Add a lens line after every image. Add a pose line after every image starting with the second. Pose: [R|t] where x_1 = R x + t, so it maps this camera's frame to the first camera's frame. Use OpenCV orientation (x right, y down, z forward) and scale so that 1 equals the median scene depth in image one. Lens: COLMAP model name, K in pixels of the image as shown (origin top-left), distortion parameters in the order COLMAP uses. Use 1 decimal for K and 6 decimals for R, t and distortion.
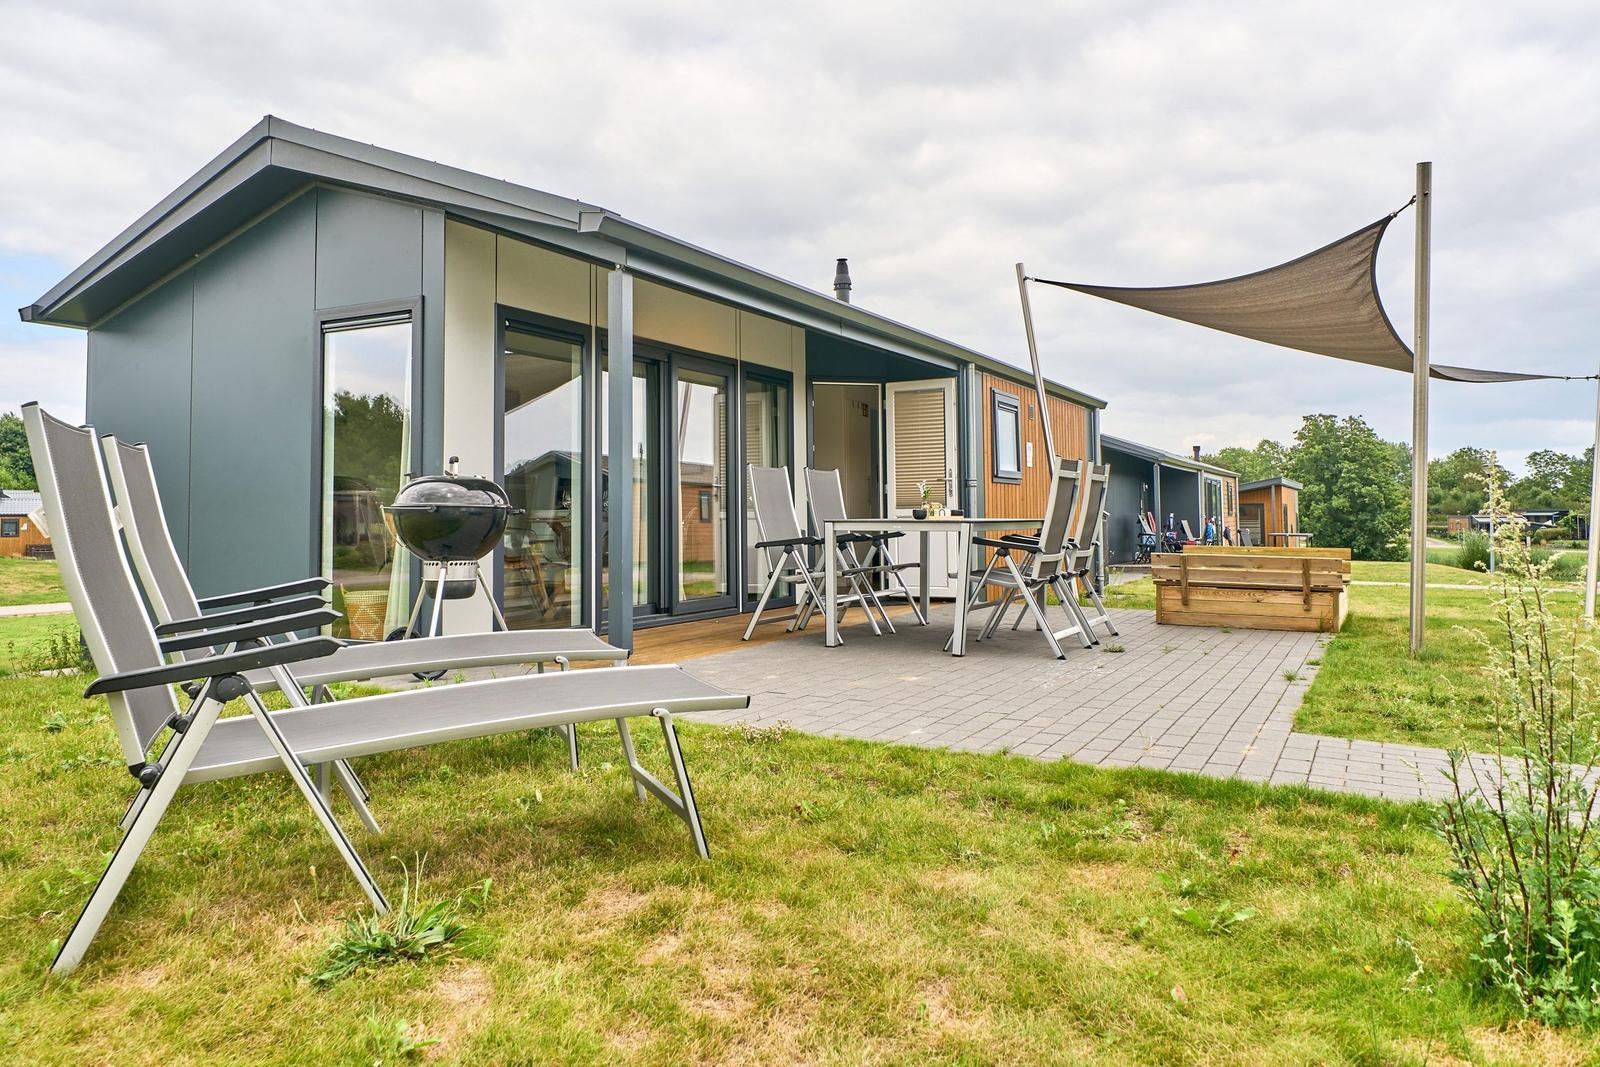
lens RADIAL K [[1117.4, 0, 848.1], [0, 1117.4, 499.0], [0, 0, 1]] dist [-0.001747, -0.000614]
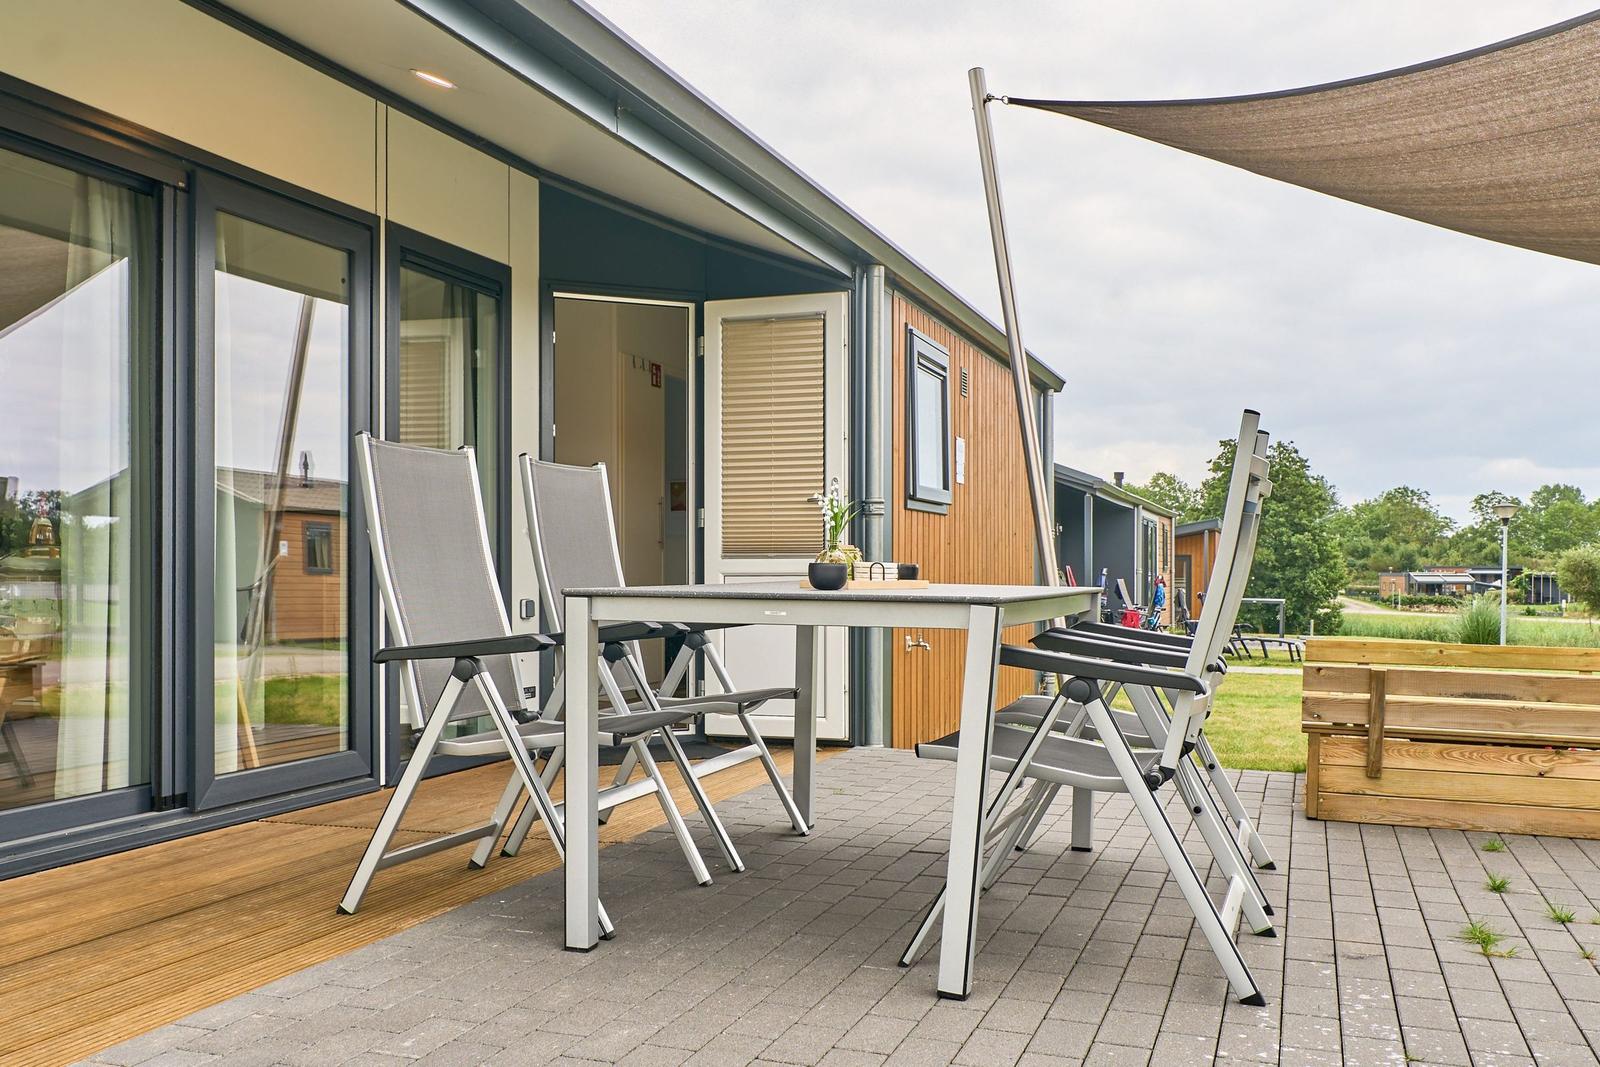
lens RADIAL K [[1470.7, 0, 757.7], [0, 1470.7, 530.3], [0, 0, 1]] dist [-0.015178, 0.000567]
pose [[0.995355, 0.012709, 0.095431, -0.003413], [-0.011846, 0.999884, -0.009614, 0.002507], [-0.095542, 0.008438, 0.995390, 0.371763]]
